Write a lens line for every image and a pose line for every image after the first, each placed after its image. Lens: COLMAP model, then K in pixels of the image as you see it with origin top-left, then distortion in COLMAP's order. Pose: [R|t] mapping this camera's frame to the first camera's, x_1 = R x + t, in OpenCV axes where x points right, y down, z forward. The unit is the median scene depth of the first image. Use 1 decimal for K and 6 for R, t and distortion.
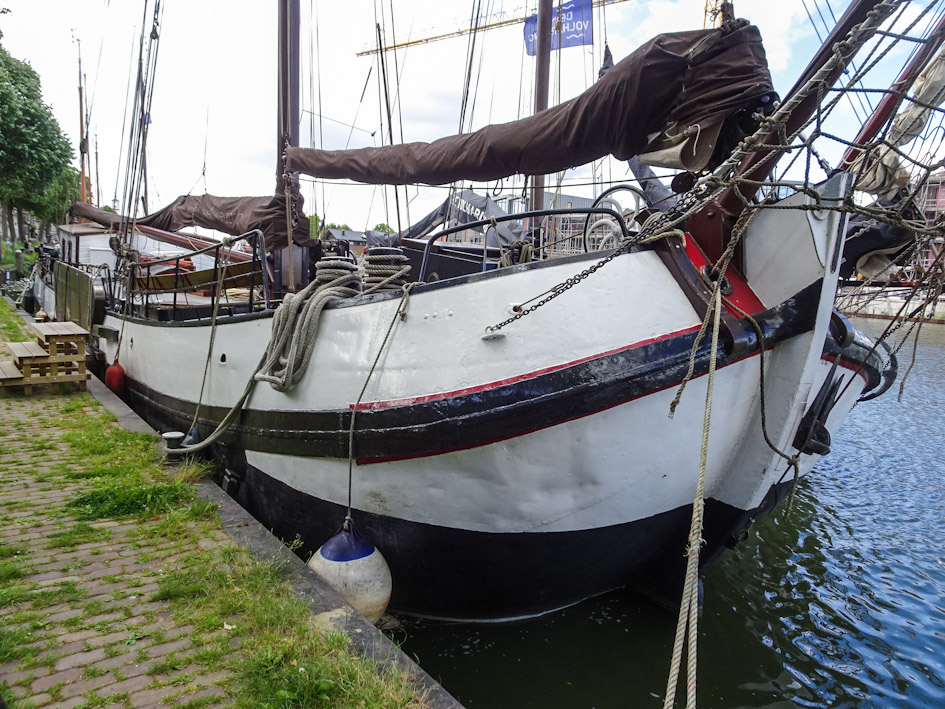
lens RADIAL K [[588.6, 0, 496.2], [0, 588.6, 349.0], [0, 0, 1]] dist [0.008416, 0.001200]
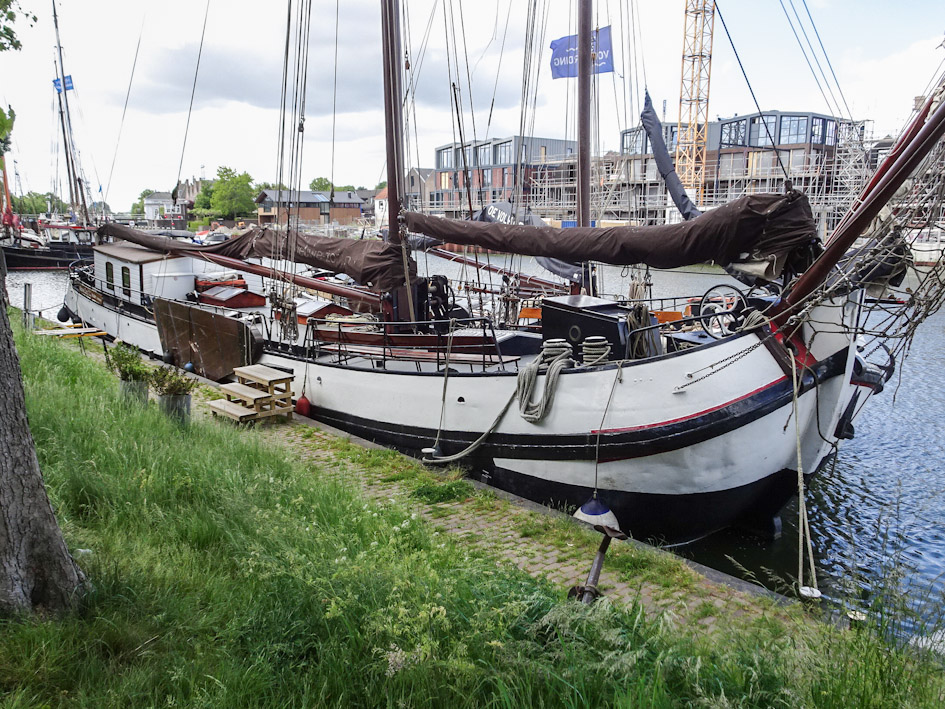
lens RADIAL K [[694.9, 0, 472.5], [0, 694.9, 354.5], [0, 0, 1]] dist [0.020097, 0.000070]
pose [[0.997458, -0.063765, 0.031811, -0.648037], [0.061618, 0.996019, 0.064419, -0.288891], [-0.035792, -0.062295, 0.997416, -1.066530]]
